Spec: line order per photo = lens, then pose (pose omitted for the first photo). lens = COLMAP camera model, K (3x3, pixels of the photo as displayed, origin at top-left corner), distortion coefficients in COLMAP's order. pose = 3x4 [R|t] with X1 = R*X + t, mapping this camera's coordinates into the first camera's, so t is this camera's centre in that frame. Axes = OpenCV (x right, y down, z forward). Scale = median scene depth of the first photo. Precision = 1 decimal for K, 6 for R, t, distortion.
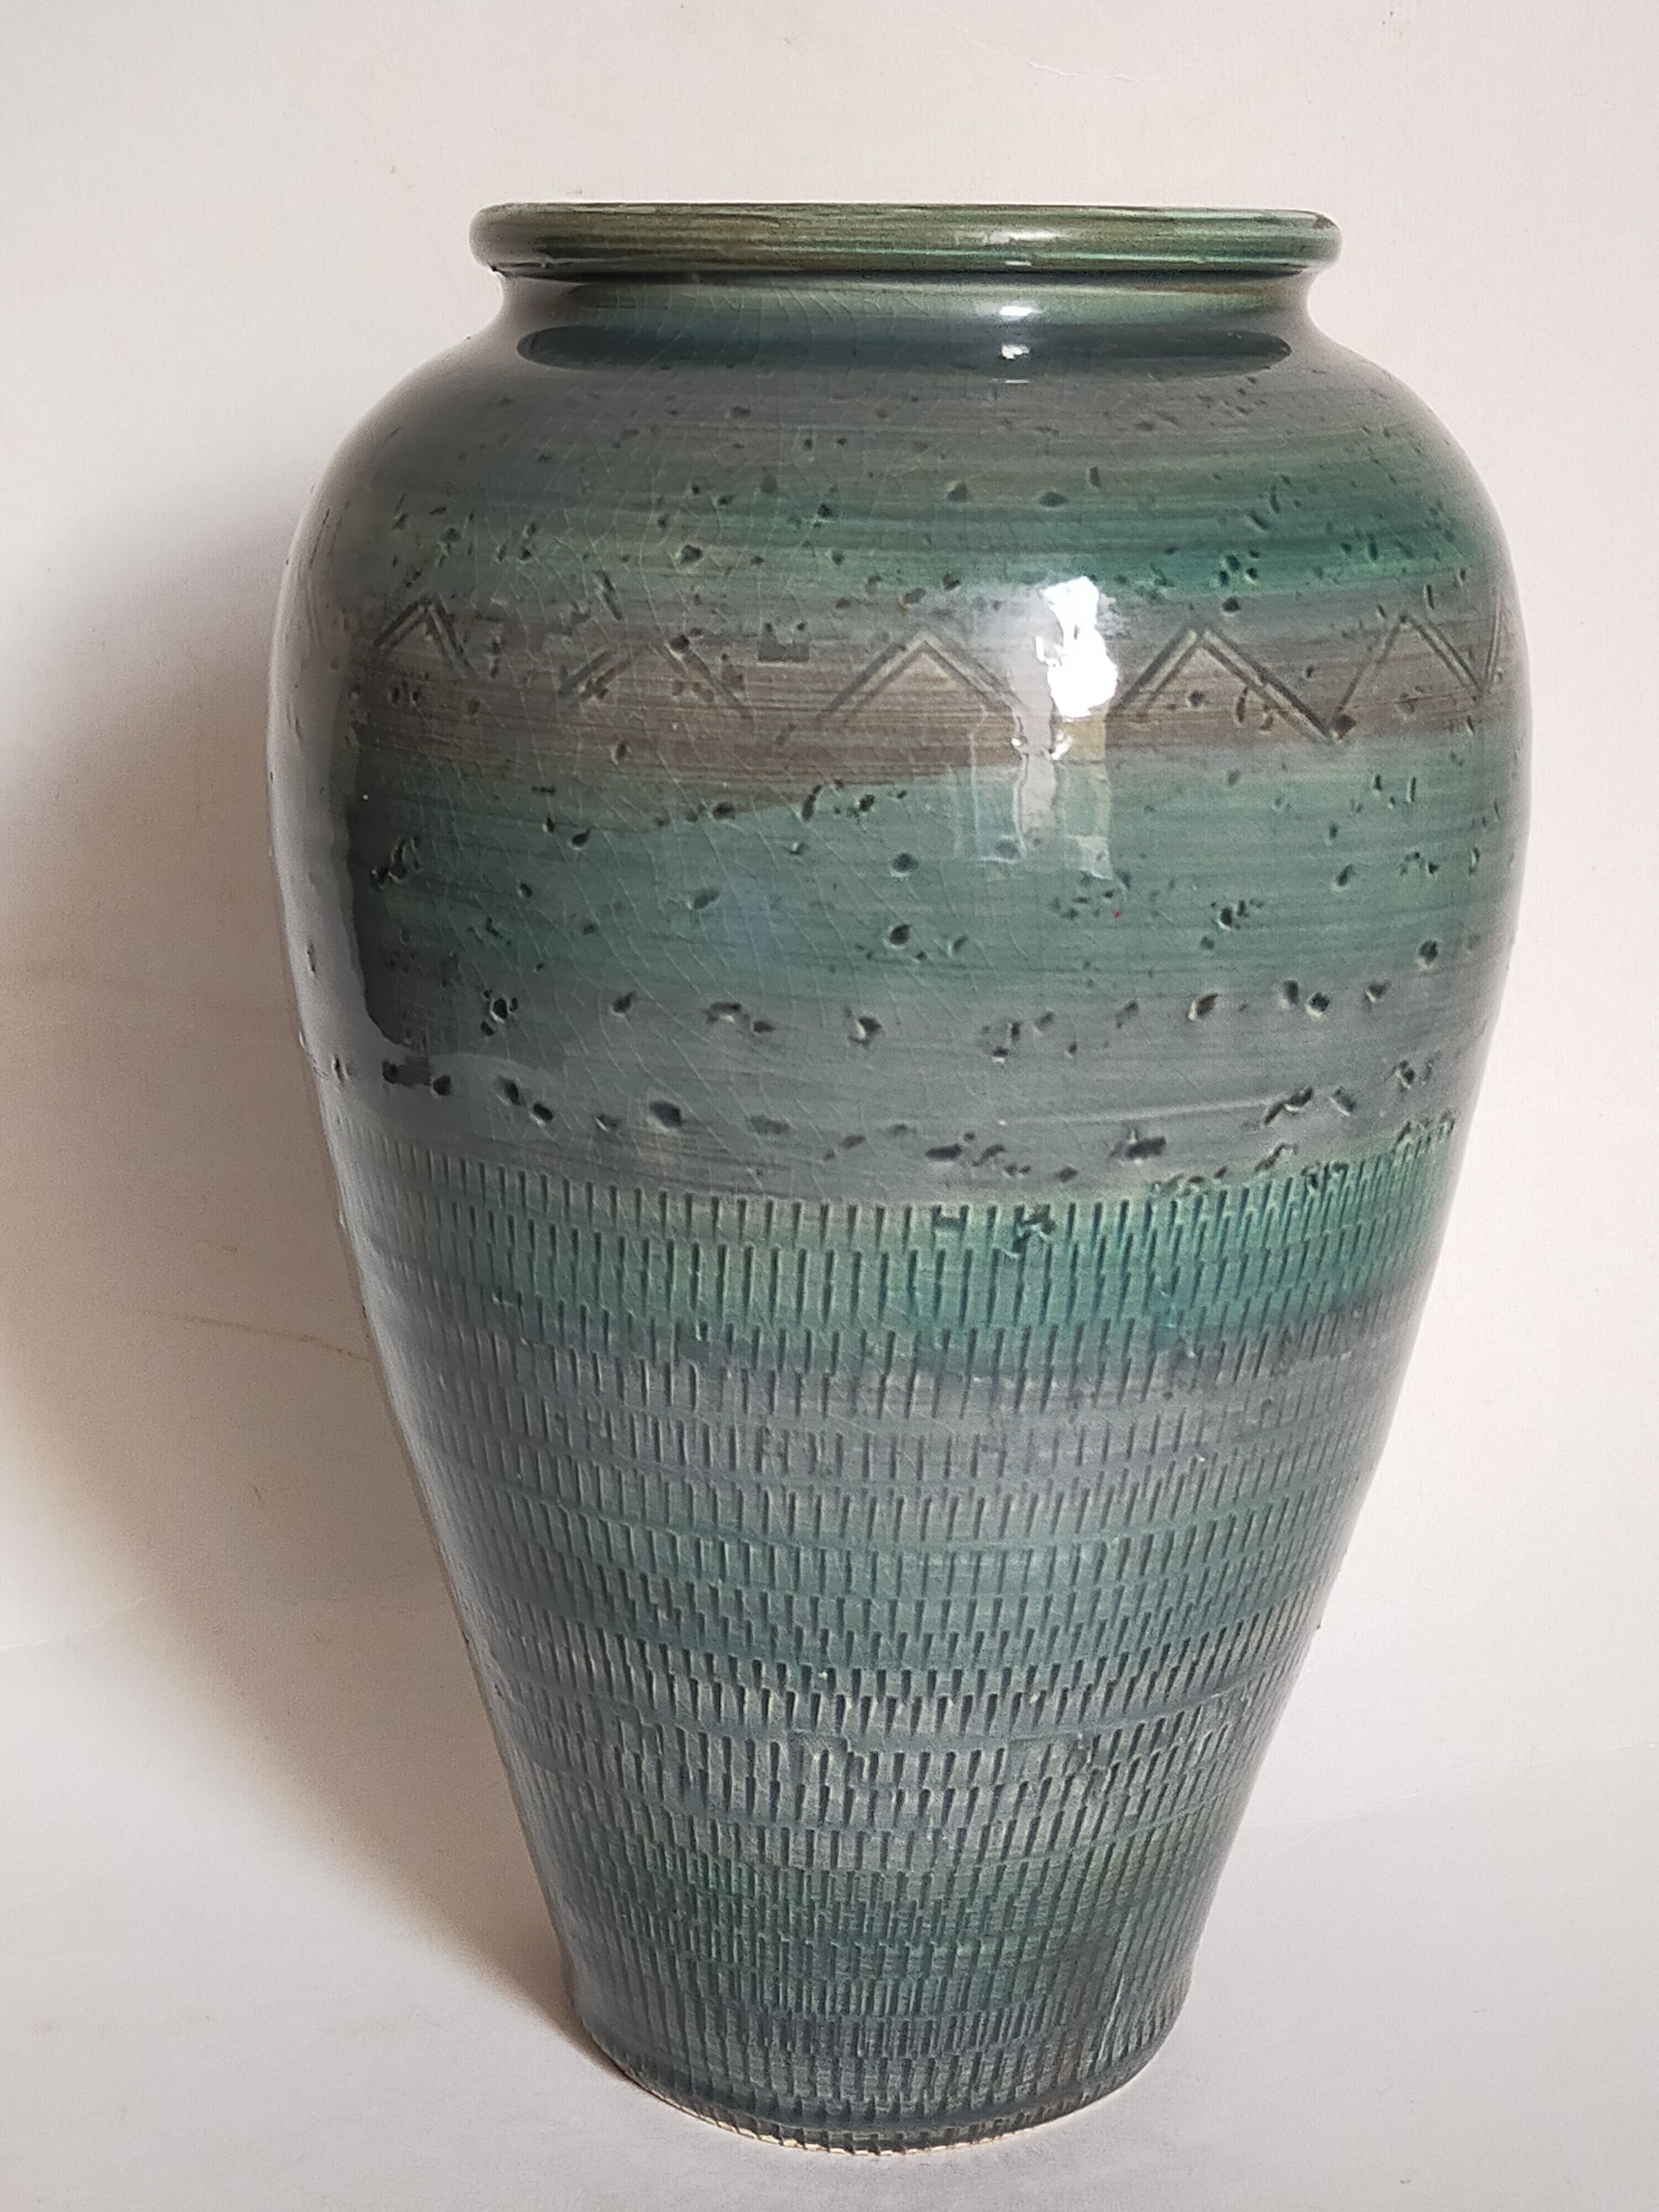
lens RADIAL K [[3385.0, 0, 839.8], [0, 3385.0, 1103.9], [0, 0, 1]] dist [0.109626, -0.108014]
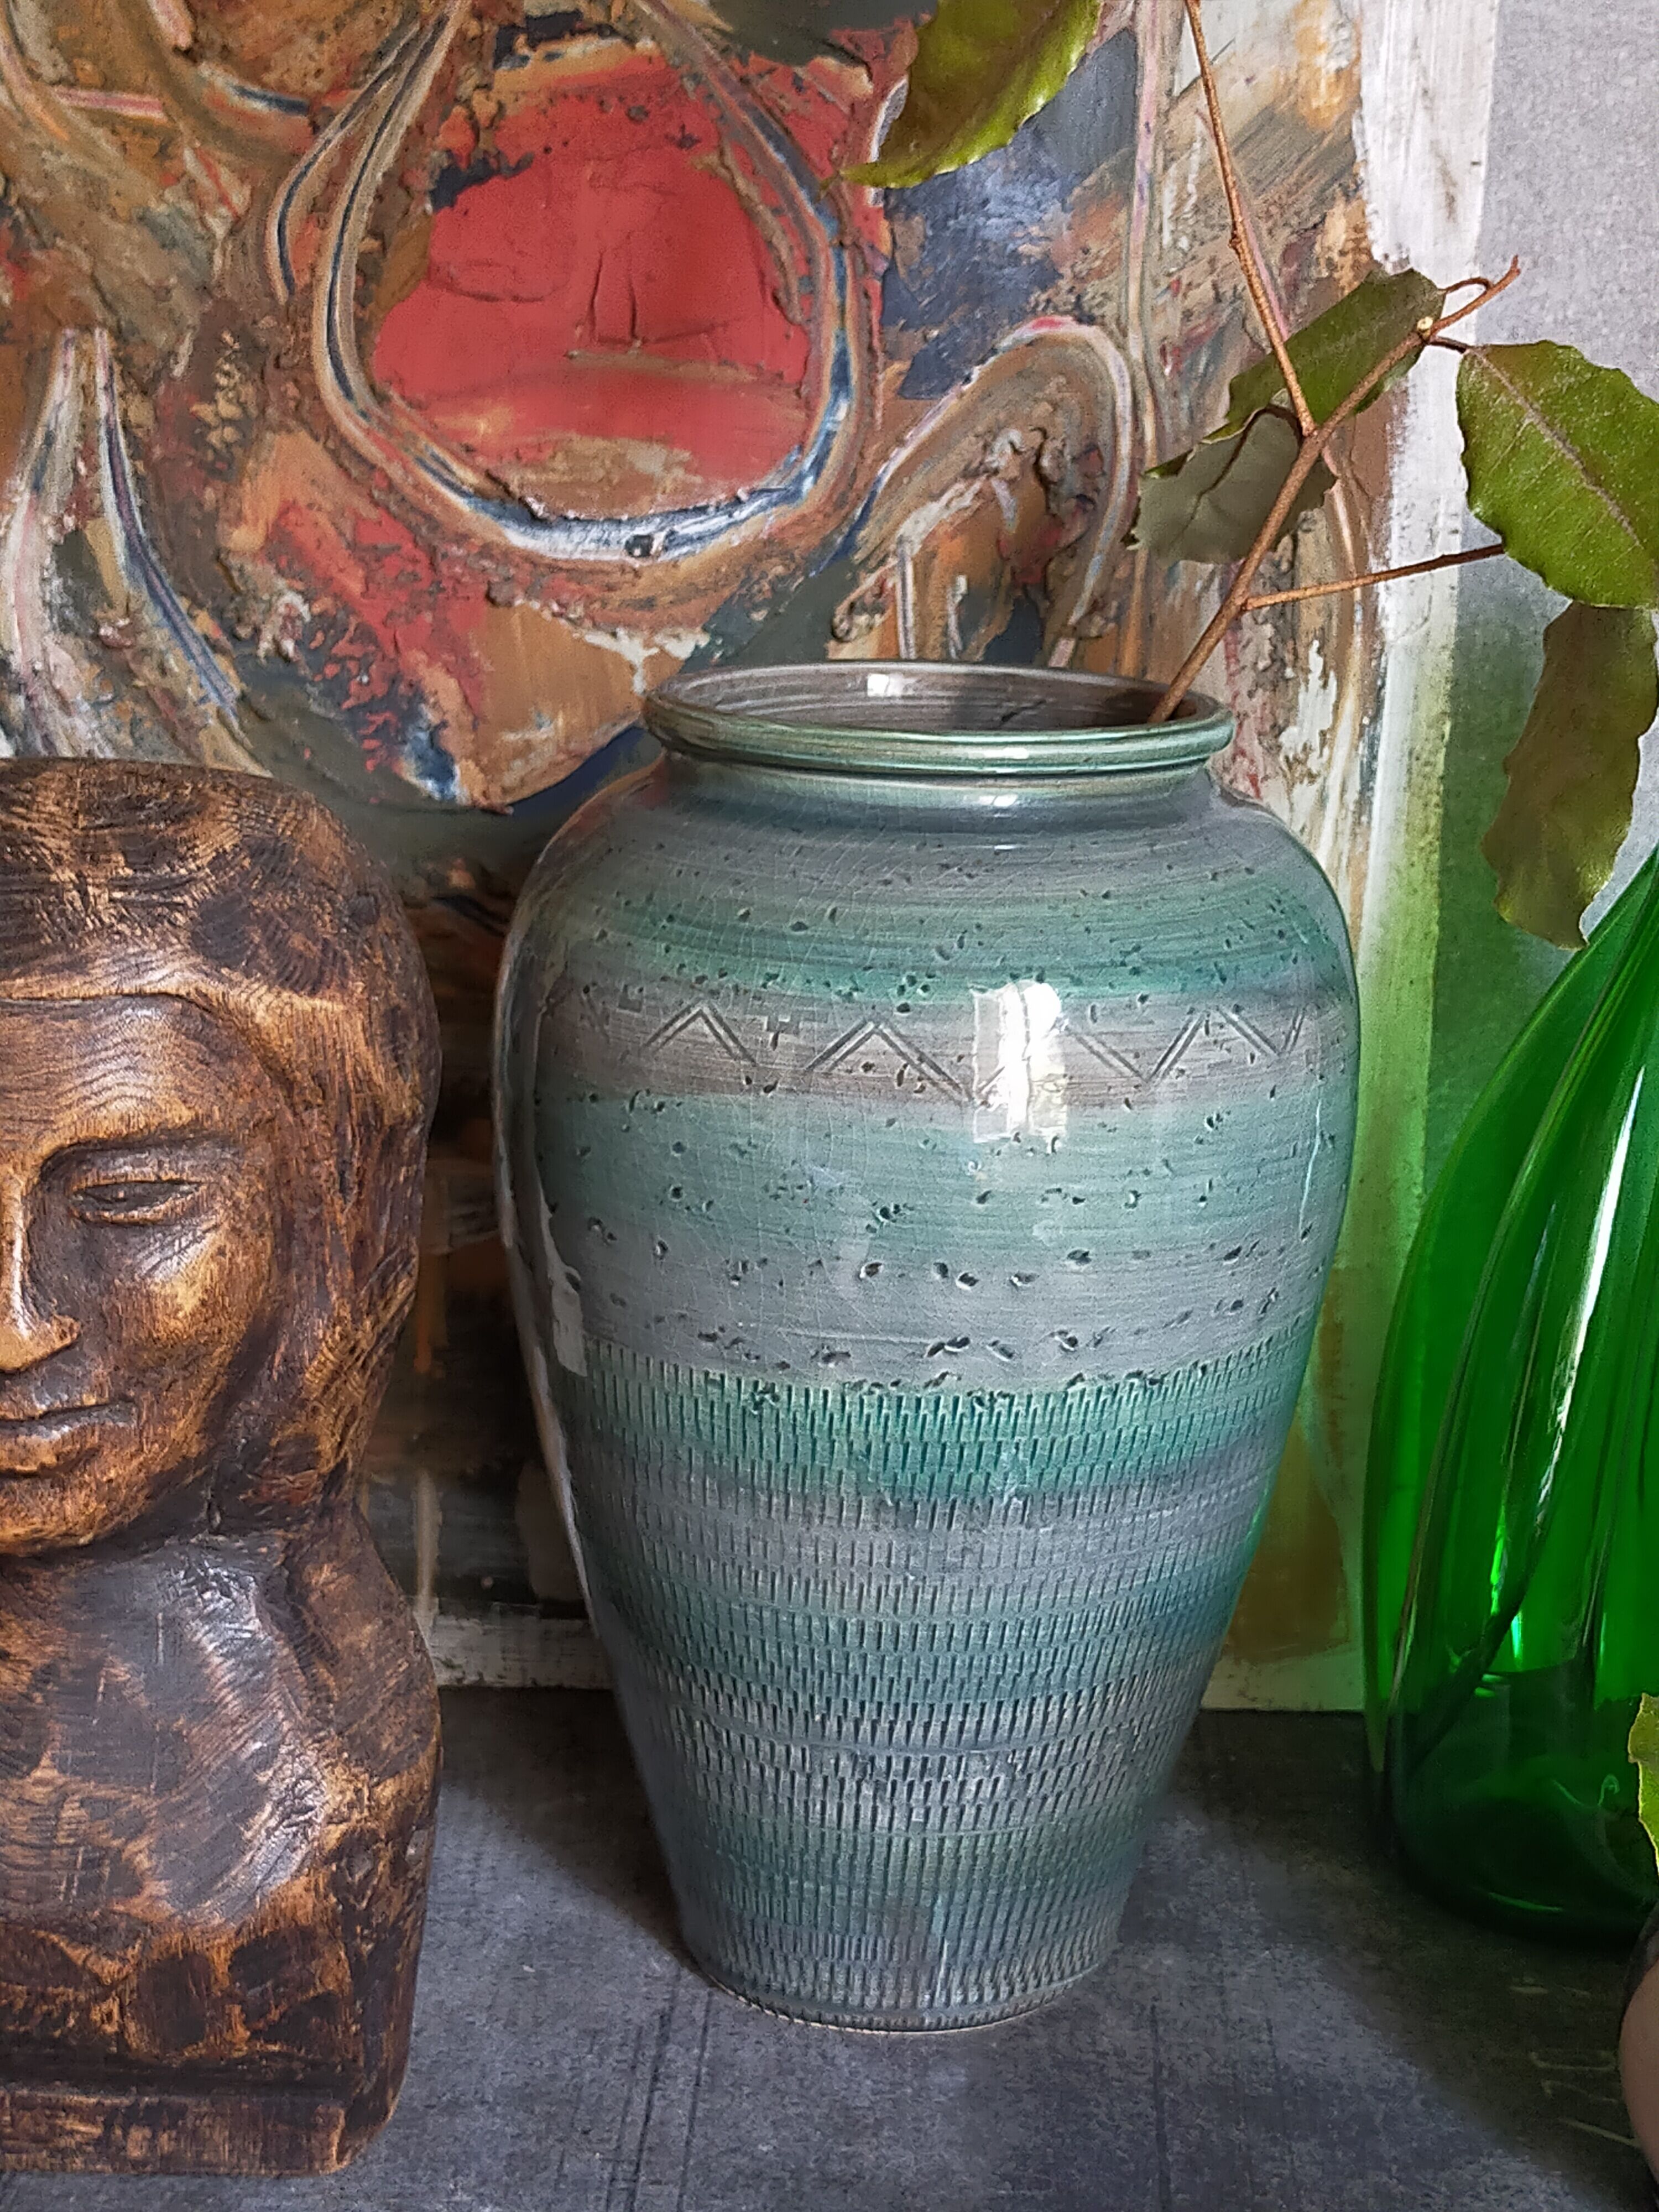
lens RADIAL K [[3385.0, 0, 839.8], [0, 3385.0, 1103.9], [0, 0, 1]] dist [0.109626, -0.108014]
pose [[0.851710, 0.139036, -0.505232, 0.839694], [-0.143859, 0.989153, 0.029692, -0.143593], [0.503880, 0.047393, 0.862473, -0.294720]]
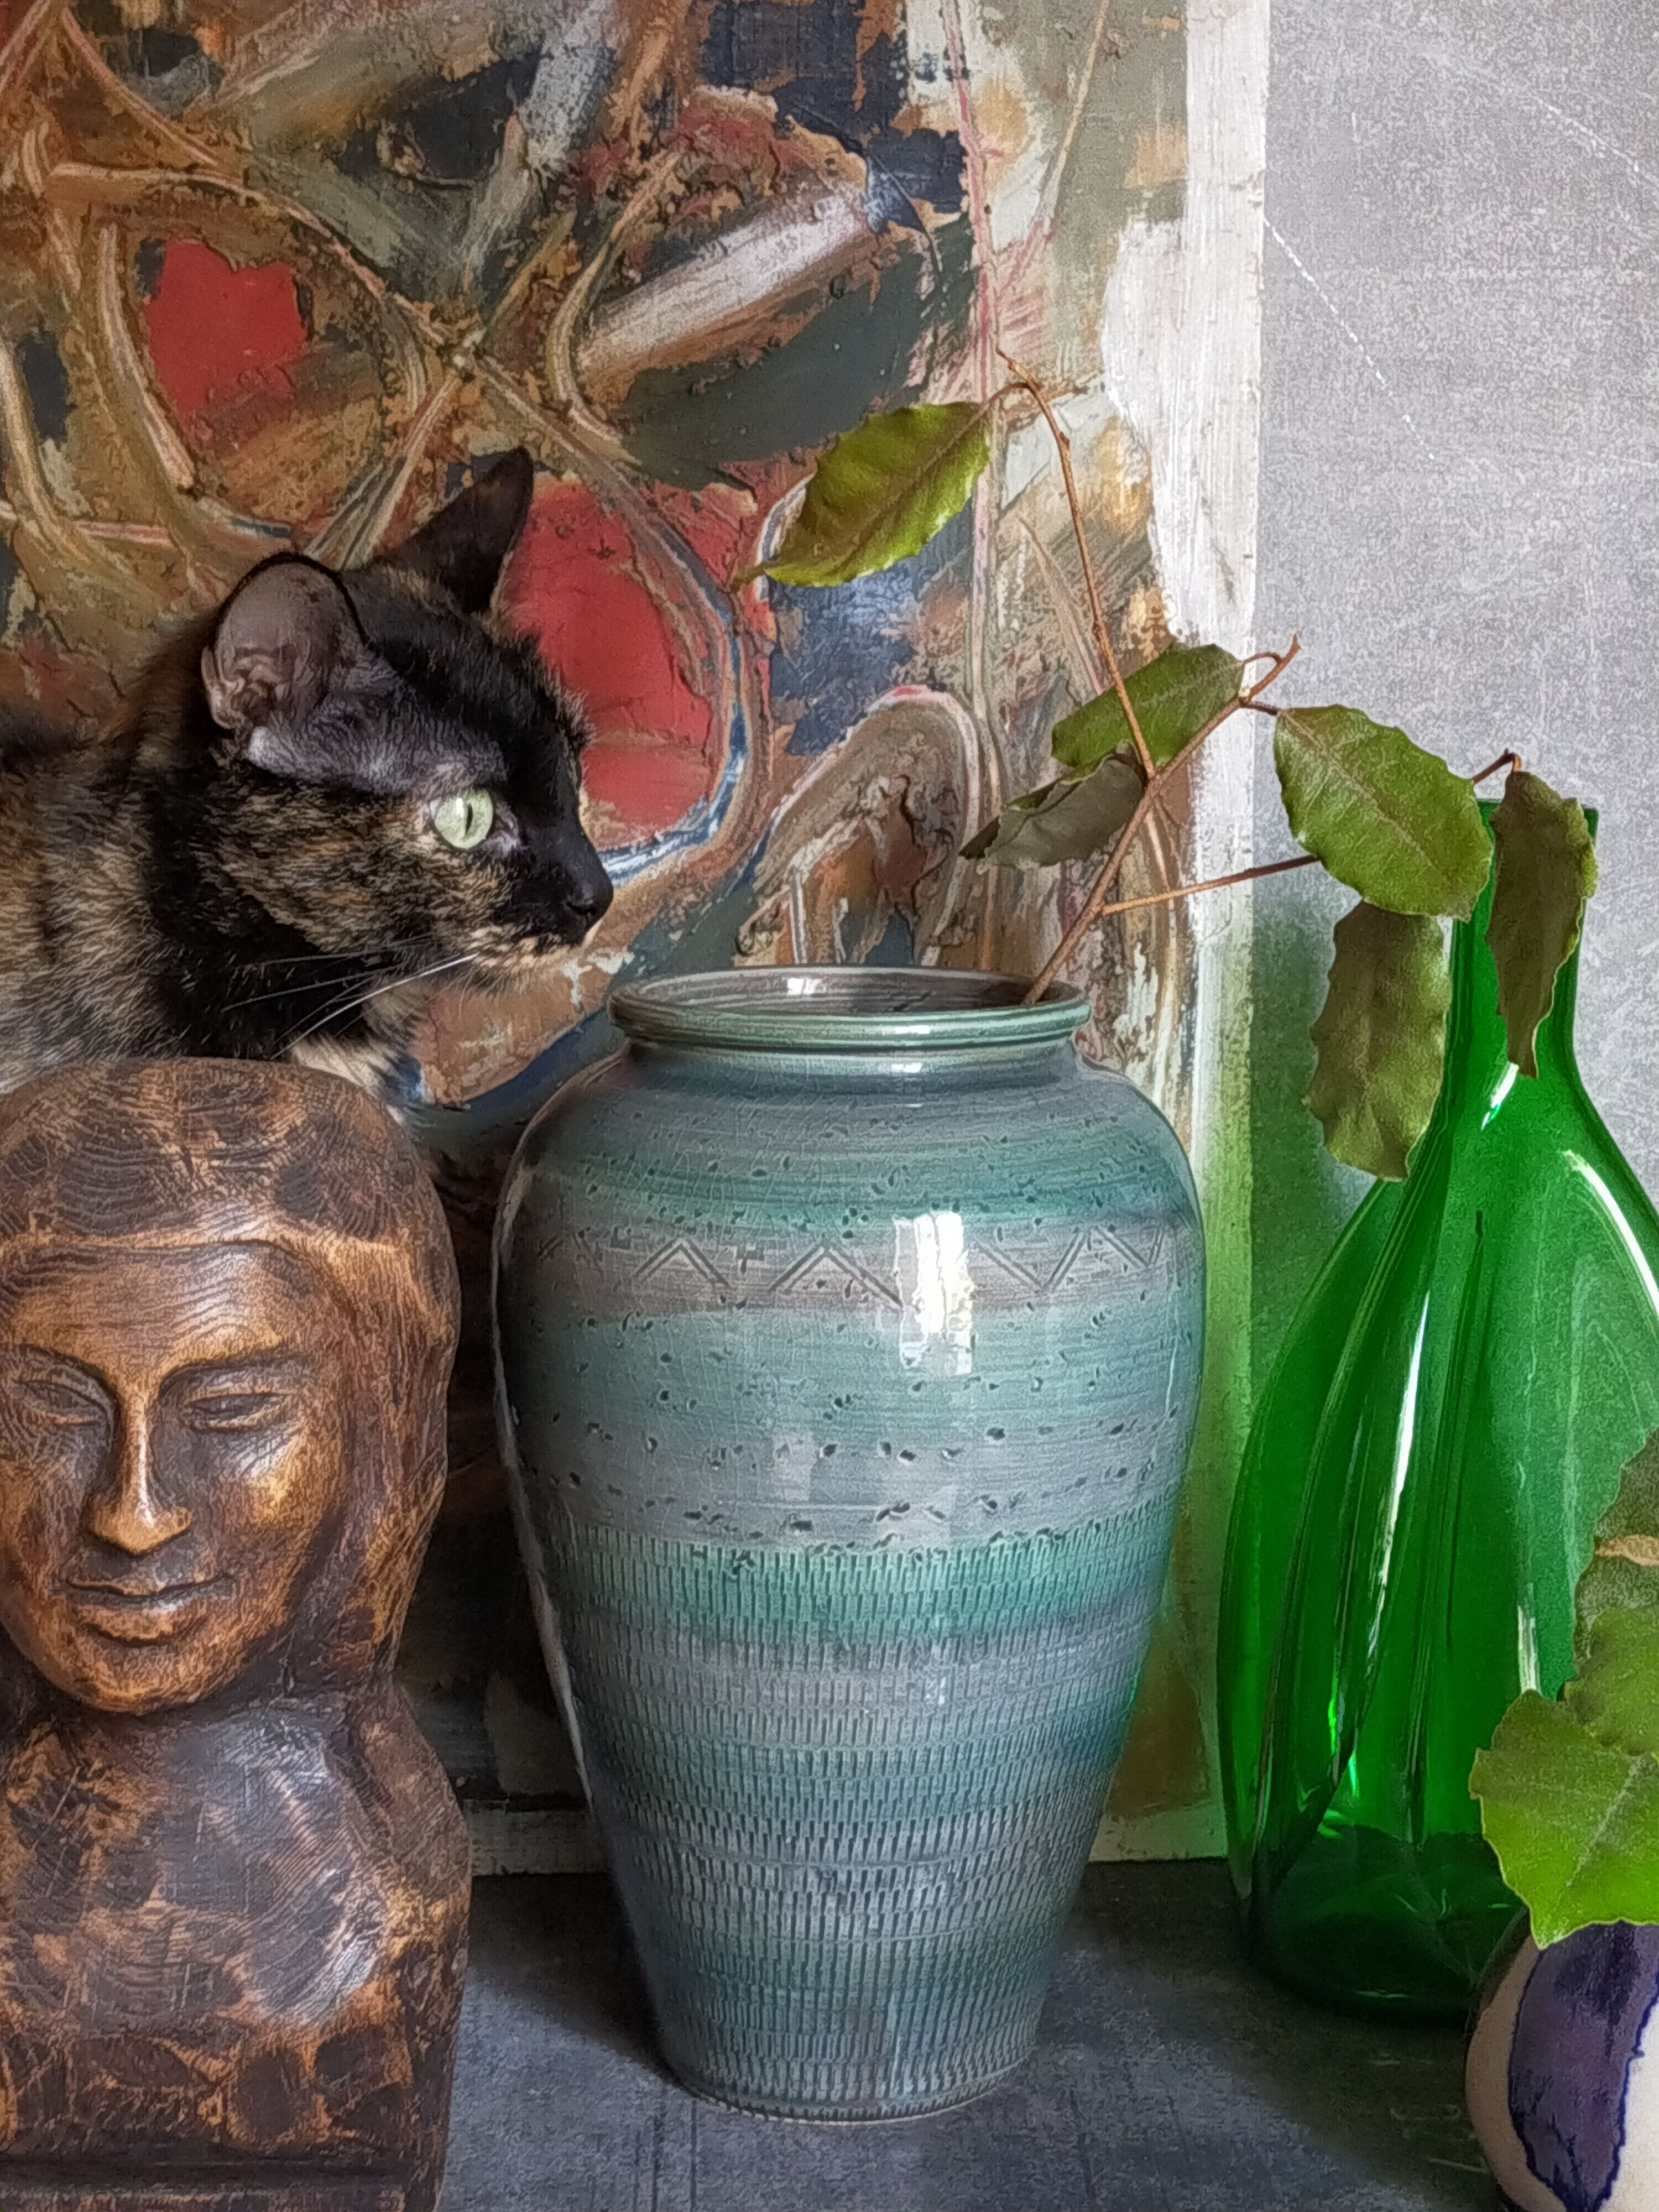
lens RADIAL K [[3353.1, 0, 833.4], [0, 3353.1, 1093.9], [0, 0, 1]] dist [0.110973, -0.110232]
pose [[0.888536, 0.055132, -0.455483, 0.924717], [-0.104551, 0.990965, -0.084005, -0.067695], [0.446736, 0.122263, 0.886272, -0.625183]]
